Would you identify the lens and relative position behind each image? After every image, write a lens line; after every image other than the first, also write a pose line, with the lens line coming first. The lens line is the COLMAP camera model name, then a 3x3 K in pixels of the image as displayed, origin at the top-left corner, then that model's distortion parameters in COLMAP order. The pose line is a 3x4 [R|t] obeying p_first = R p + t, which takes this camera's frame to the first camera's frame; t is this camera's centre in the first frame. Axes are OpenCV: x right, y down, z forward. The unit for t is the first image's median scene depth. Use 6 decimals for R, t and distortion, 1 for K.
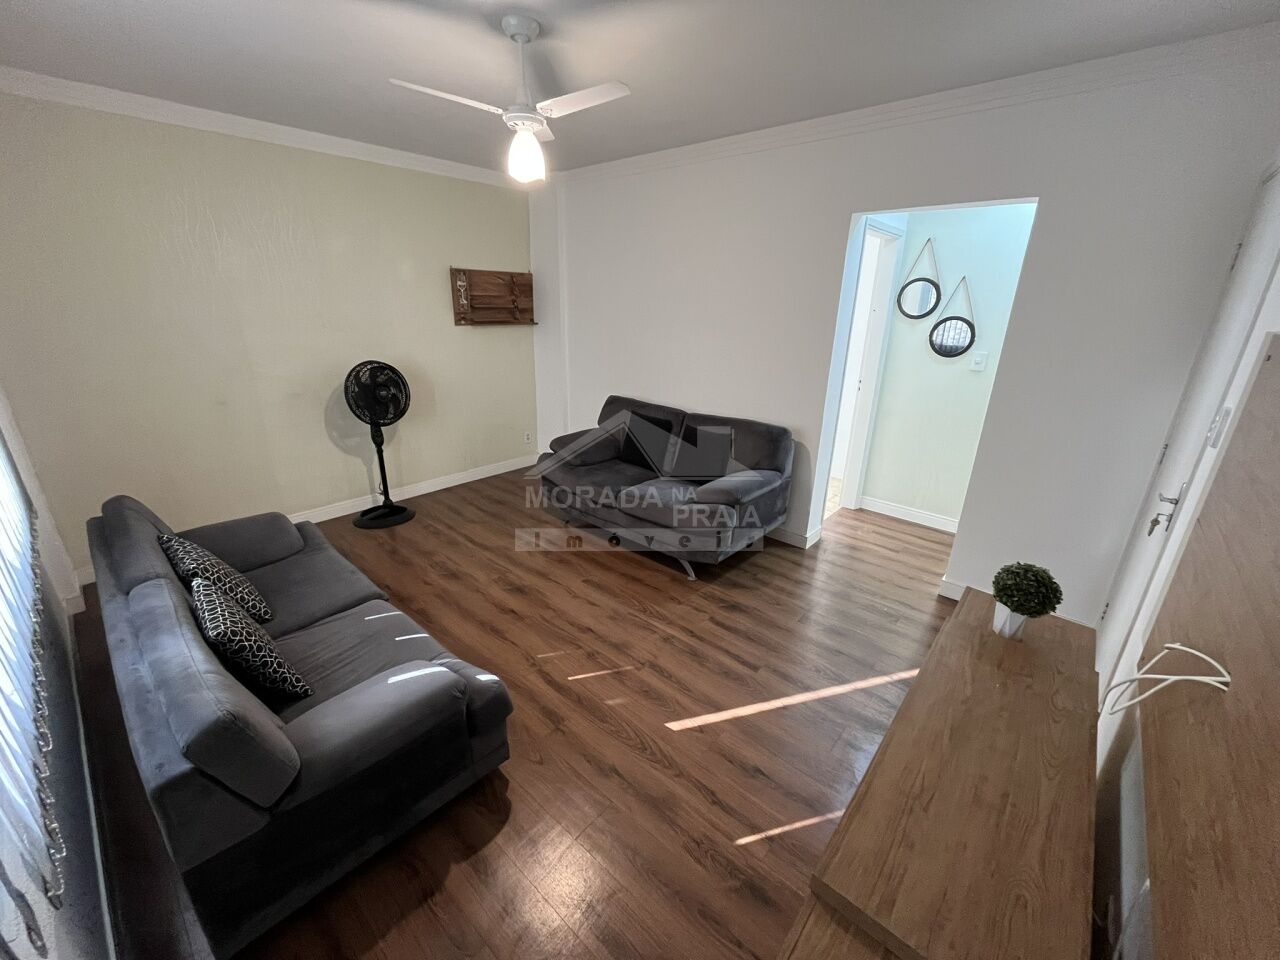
lens RADIAL K [[514.7, 0, 638.3], [0, 514.7, 480.2], [0, 0, 1]] dist [-0.001880, -0.000789]
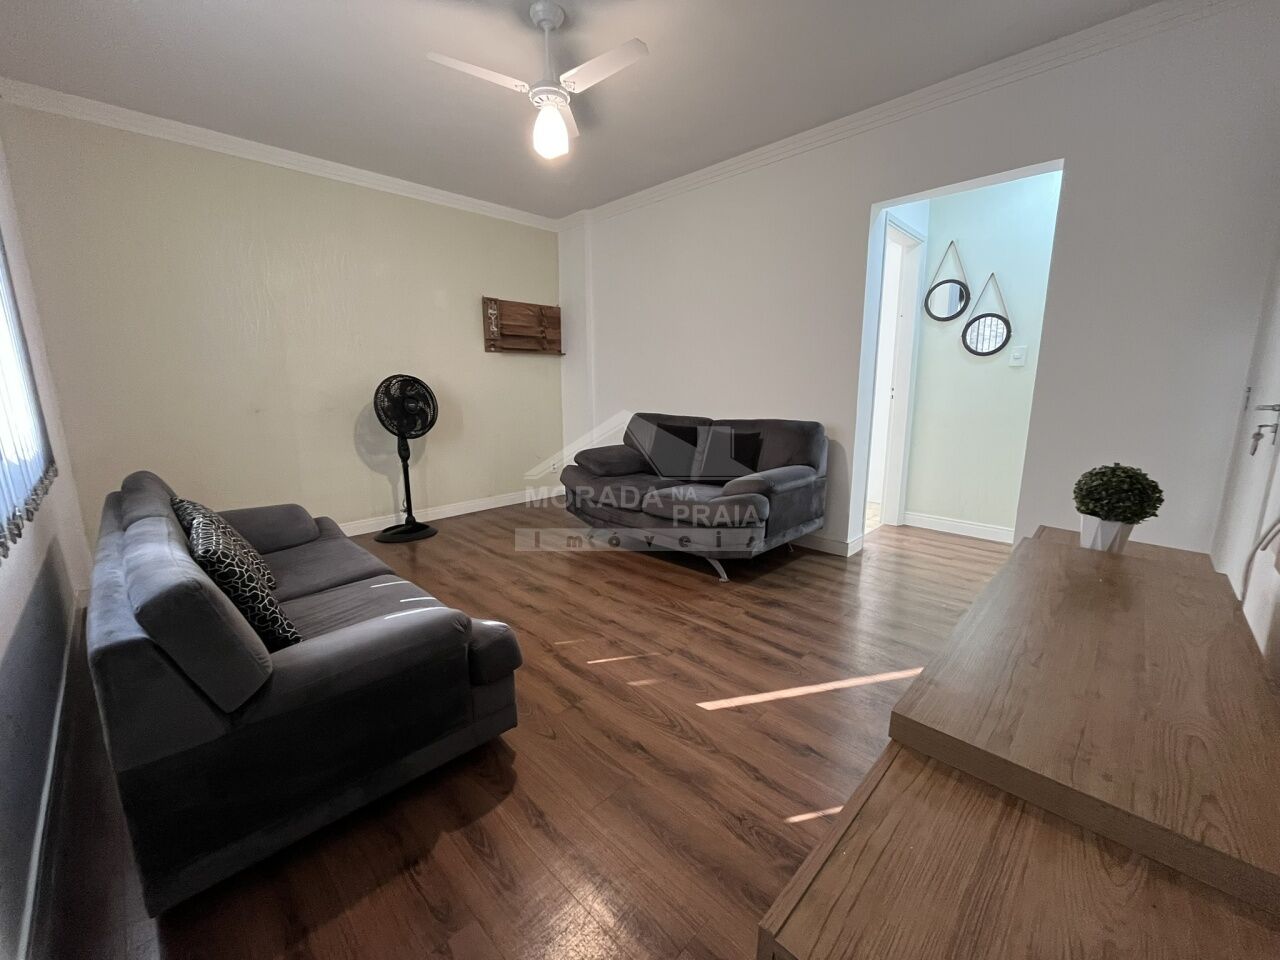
lens RADIAL K [[514.7, 0, 638.3], [0, 514.7, 479.3], [0, 0, 1]] dist [-0.001880, -0.000789]
pose [[0.998296, -0.016622, -0.055942, 0.006303], [0.007840, 0.988089, -0.153682, 0.181538], [0.057830, 0.152981, 0.986536, 0.063489]]
